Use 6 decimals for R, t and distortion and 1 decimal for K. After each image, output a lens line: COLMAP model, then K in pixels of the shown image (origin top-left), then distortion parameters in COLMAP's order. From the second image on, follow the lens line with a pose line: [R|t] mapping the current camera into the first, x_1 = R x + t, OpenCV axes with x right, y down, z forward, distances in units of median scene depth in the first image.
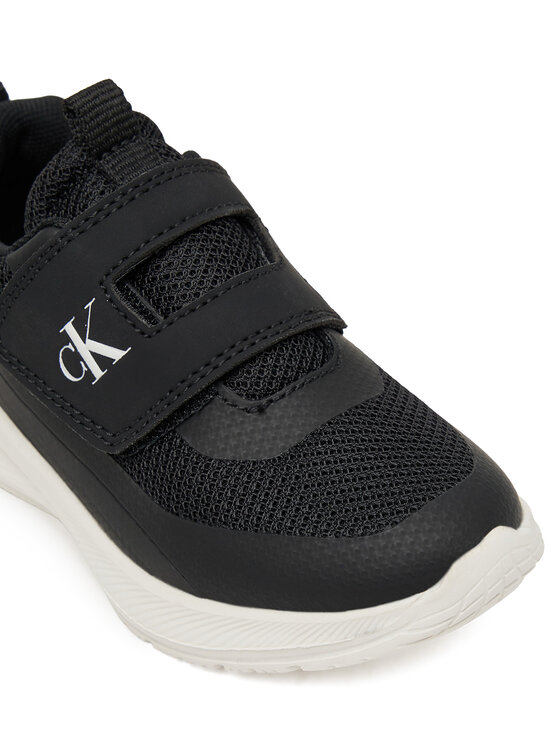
lens RADIAL K [[1281.0, 0, 282.9], [0, 1281.0, 374.2], [0, 0, 1]] dist [-0.088231, 0.000000]
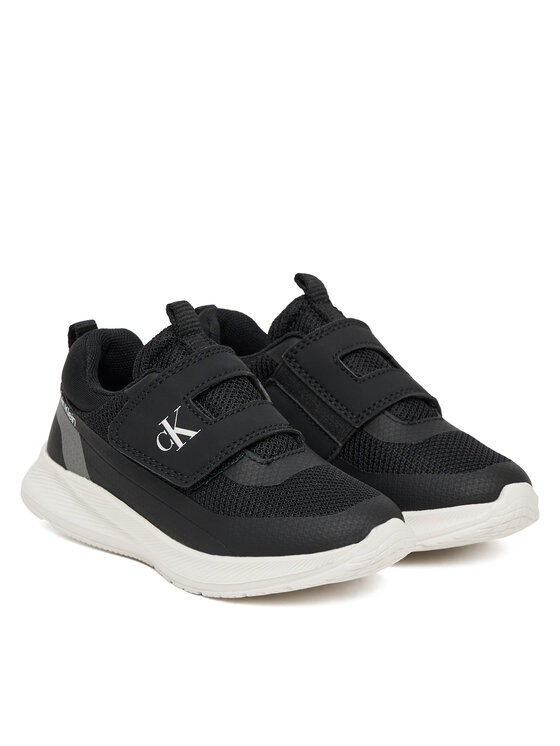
lens RADIAL K [[2190.9, 0, 279.0], [0, 2190.9, 372.7], [0, 0, 1]] dist [0.225946, 0.000000]
pose [[0.983358, 0.066995, 0.168873, -0.557313], [0.002083, 0.925306, -0.379216, 1.131024], [-0.181665, 0.373257, 0.909768, -2.008055]]
